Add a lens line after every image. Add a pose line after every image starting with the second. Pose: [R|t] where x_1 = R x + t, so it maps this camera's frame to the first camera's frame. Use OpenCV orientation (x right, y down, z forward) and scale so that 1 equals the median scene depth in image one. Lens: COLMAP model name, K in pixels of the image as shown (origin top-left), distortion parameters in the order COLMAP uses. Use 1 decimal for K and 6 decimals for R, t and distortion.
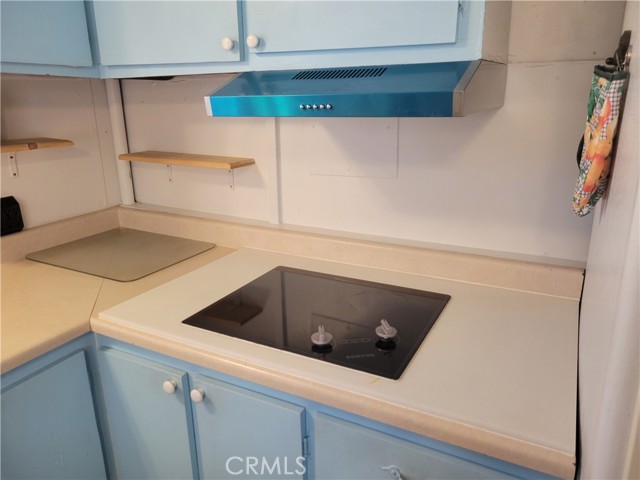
lens RADIAL K [[484.0, 0, 324.0], [0, 484.0, 230.5], [0, 0, 1]] dist [0.064444, 0.001482]
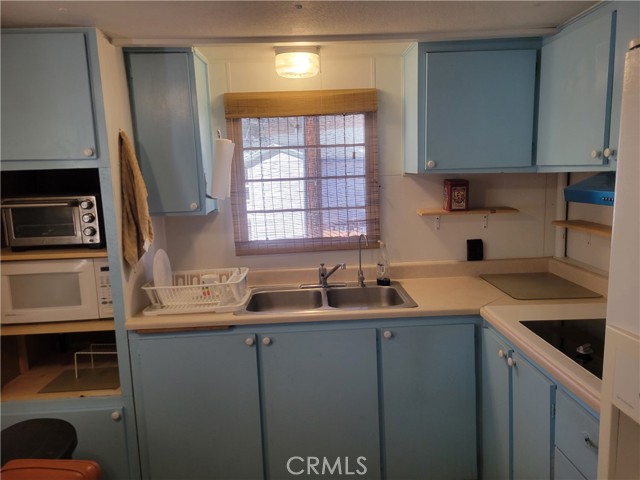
lens RADIAL K [[484.0, 0, 320.7], [0, 484.0, 240.2], [0, 0, 1]] dist [0.064444, 0.001482]
pose [[0.496903, 0.125279, -0.858716, 0.580562], [-0.215822, 0.976275, 0.017543, 0.026329], [0.840541, 0.176613, 0.512152, -0.353053]]
